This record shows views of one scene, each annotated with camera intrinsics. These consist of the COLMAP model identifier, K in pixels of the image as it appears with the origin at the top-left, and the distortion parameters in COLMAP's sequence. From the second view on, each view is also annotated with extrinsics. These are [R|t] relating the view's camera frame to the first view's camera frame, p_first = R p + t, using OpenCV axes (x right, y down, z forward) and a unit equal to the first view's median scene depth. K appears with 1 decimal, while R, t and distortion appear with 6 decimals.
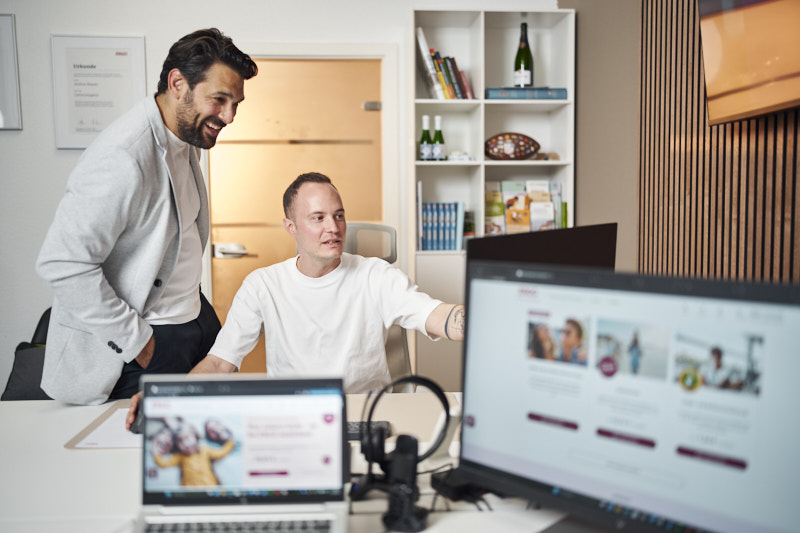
lens RADIAL K [[774.4, 0, 400.0], [0, 774.4, 266.5], [0, 0, 1]] dist [-0.006255, 0.000421]
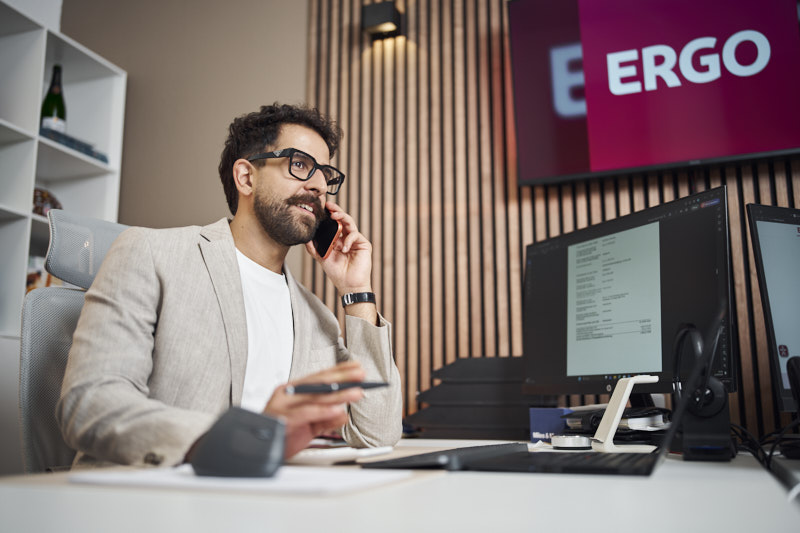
lens RADIAL K [[758.2, 0, 401.7], [0, 758.2, 250.0], [0, 0, 1]] dist [0.014792, 0.004631]
pose [[0.405114, 0.181754, 0.896018, -0.581460], [0.082830, 0.968714, -0.233950, 0.142644], [-0.910507, 0.168993, 0.377385, 0.608972]]
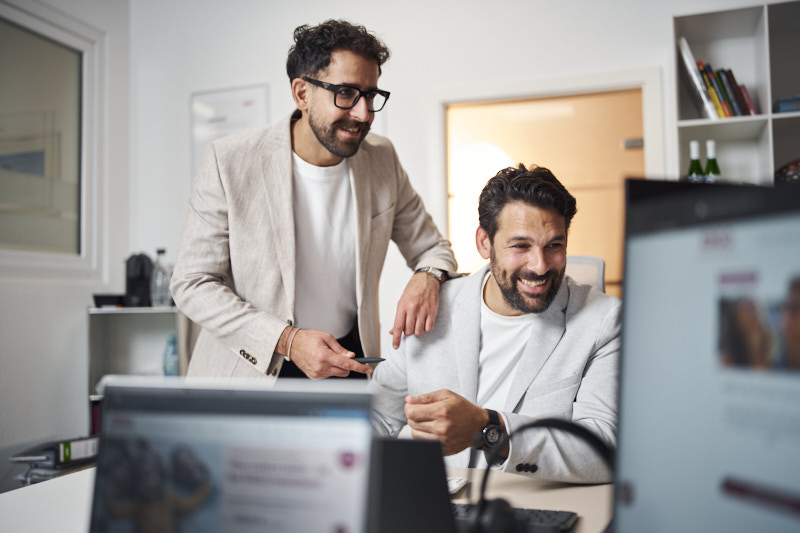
lens RADIAL K [[774.4, 0, 400.0], [0, 774.4, 266.5], [0, 0, 1]] dist [-0.006255, 0.000421]
pose [[0.920311, -0.029439, -0.390077, 0.092636], [-0.022284, 0.991599, -0.127412, 0.065233], [0.390551, 0.125952, 0.911924, 0.241331]]
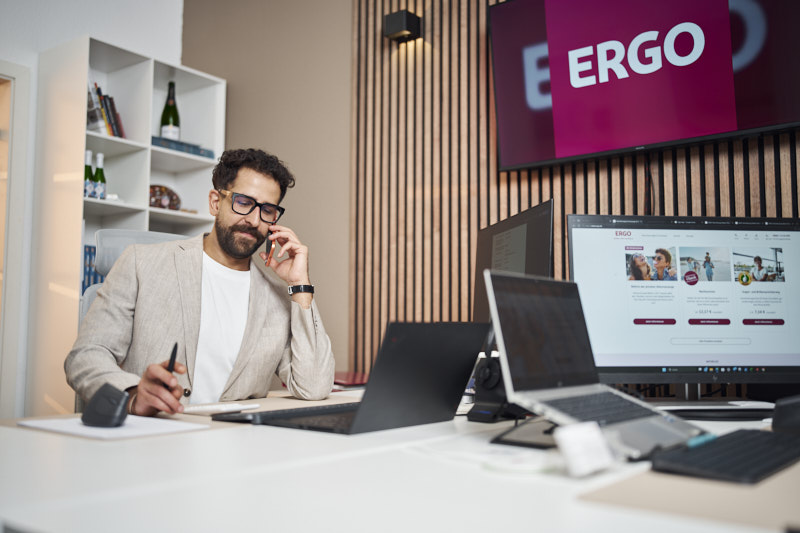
lens RADIAL K [[774.4, 0, 400.0], [0, 774.4, 266.5], [0, 0, 1]] dist [-0.006255, 0.000421]
pose [[0.649477, 0.078227, 0.756347, -0.614862], [0.055619, 0.987142, -0.149858, 0.149541], [-0.758345, 0.139396, 0.636775, 0.230709]]
